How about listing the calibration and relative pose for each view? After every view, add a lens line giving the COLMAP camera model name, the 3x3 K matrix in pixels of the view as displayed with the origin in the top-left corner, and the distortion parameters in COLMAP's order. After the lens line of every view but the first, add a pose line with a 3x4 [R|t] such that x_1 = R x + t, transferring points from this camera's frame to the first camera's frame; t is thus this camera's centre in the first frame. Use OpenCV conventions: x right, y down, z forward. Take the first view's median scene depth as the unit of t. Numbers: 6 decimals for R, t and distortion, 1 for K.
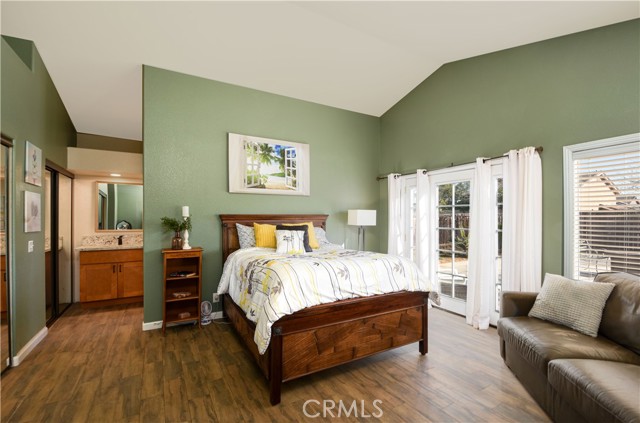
lens RADIAL K [[288.5, 0, 327.4], [0, 288.5, 210.8], [0, 0, 1]] dist [-0.009083, -0.000332]
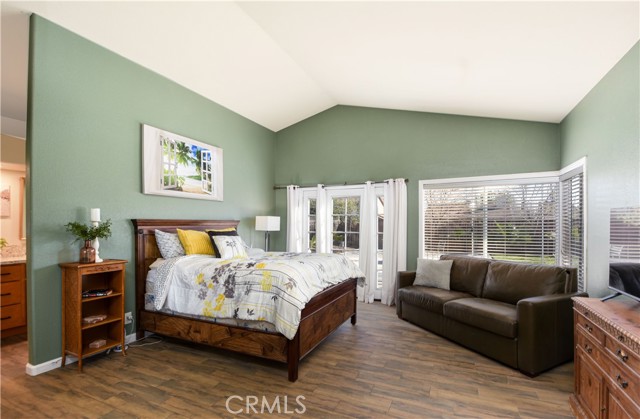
lens RADIAL K [[285.9, 0, 336.8], [0, 285.9, 217.7], [0, 0, 1]] dist [-0.000018, -0.012331]
pose [[0.807310, 0.016623, 0.589894, -0.360567], [-0.019358, 0.999811, -0.001683, -0.001331], [-0.589810, -0.010061, 0.807479, -0.025225]]
